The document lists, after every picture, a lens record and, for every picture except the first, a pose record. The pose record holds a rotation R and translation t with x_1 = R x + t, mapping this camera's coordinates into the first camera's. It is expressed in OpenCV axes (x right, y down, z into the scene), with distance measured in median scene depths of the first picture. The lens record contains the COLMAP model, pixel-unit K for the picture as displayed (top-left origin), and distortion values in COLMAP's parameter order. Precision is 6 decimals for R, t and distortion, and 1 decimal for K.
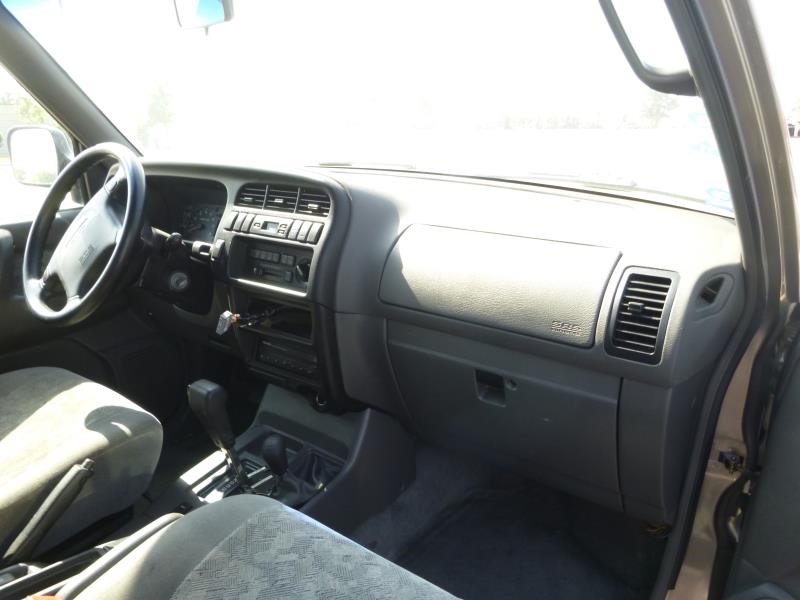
lens RADIAL K [[590.3, 0, 400.0], [0, 590.3, 300.0], [0, 0, 1]] dist [-0.032085, -0.001007]
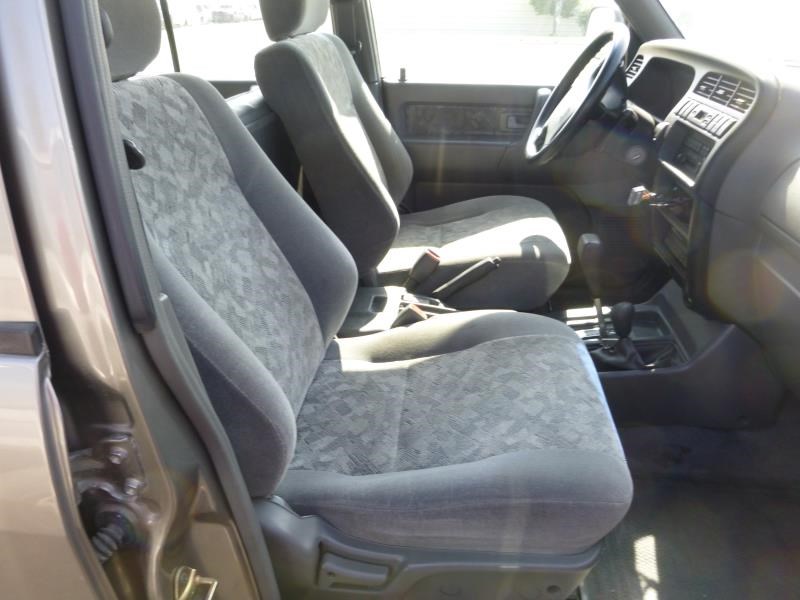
lens RADIAL K [[590.3, 0, 400.0], [0, 590.3, 300.0], [0, 0, 1]] dist [-0.032085, -0.001007]
pose [[0.505002, 0.394300, -0.767790, 0.425322], [-0.255026, 0.918002, 0.303702, -0.004709], [0.824581, 0.042437, 0.564149, 0.002707]]
